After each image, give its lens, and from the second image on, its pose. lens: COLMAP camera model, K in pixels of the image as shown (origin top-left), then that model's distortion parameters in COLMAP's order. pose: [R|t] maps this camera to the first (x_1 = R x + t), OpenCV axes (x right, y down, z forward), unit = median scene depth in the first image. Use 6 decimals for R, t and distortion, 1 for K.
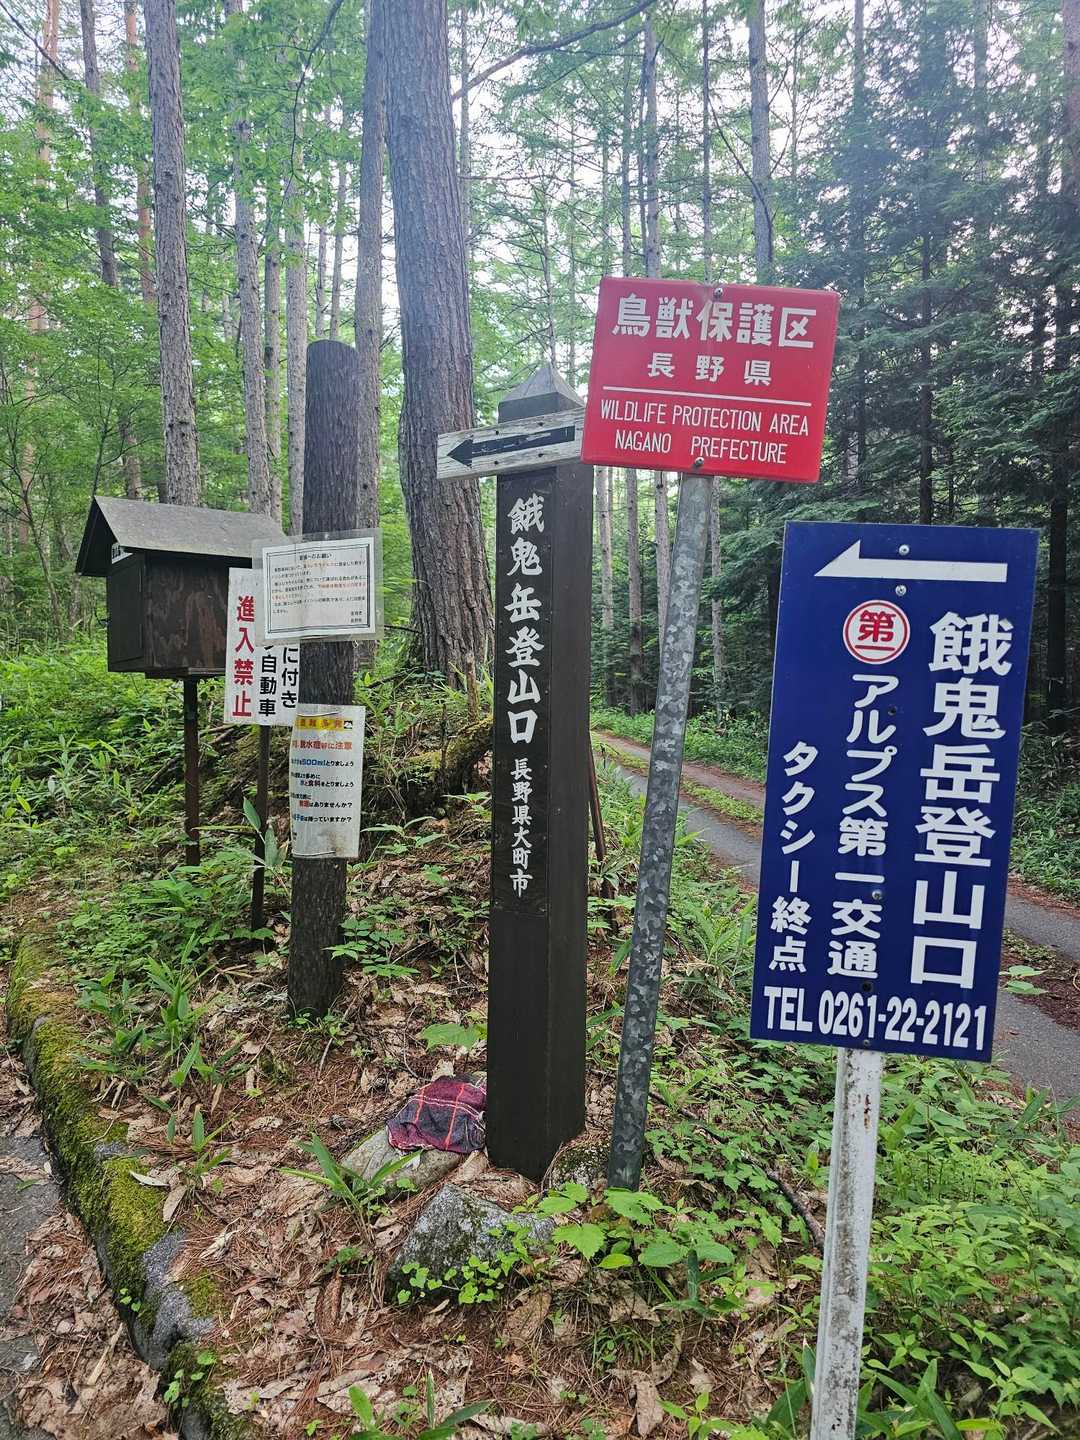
lens RADIAL K [[735.9, 0, 540.1], [0, 735.9, 722.9], [0, 0, 1]] dist [0.033575, -0.000656]
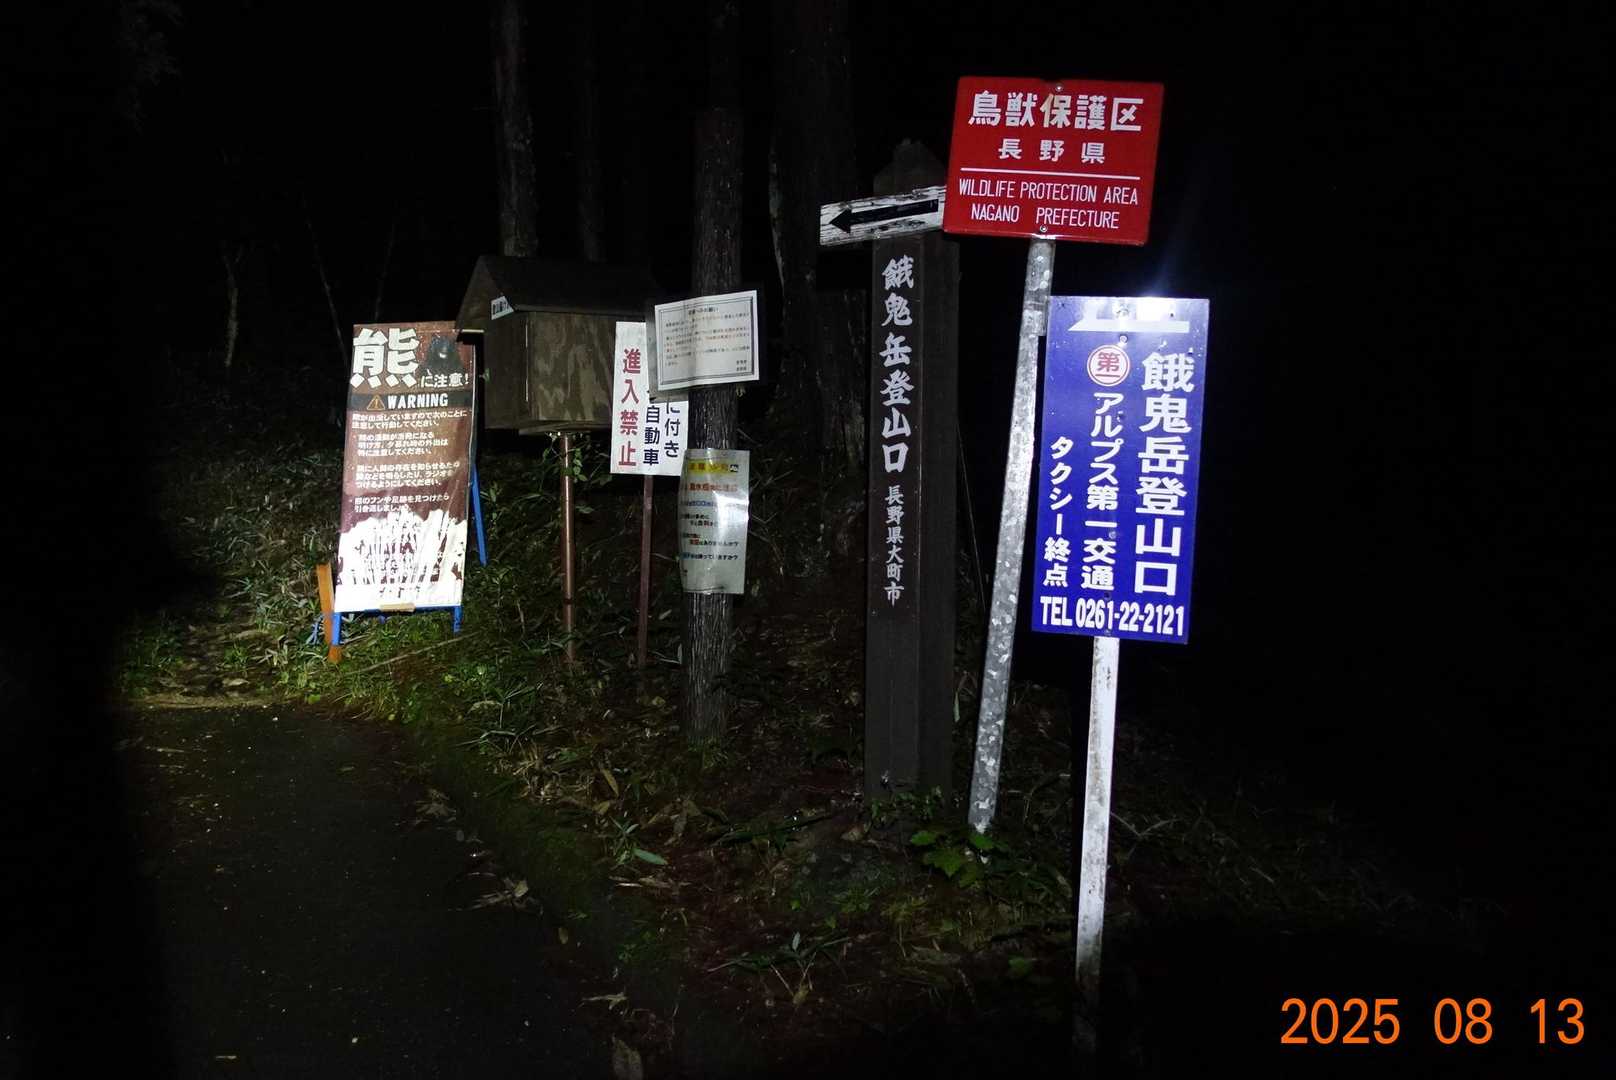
lens RADIAL K [[1532.2, 0, 808.1], [0, 1532.2, 540.6], [0, 0, 1]] dist [-0.069047, 0.000000]
pose [[0.992466, -0.004910, -0.122425, 0.212896], [0.000559, 0.999368, -0.035550, 0.351924], [0.122522, 0.035214, 0.991841, -2.203552]]
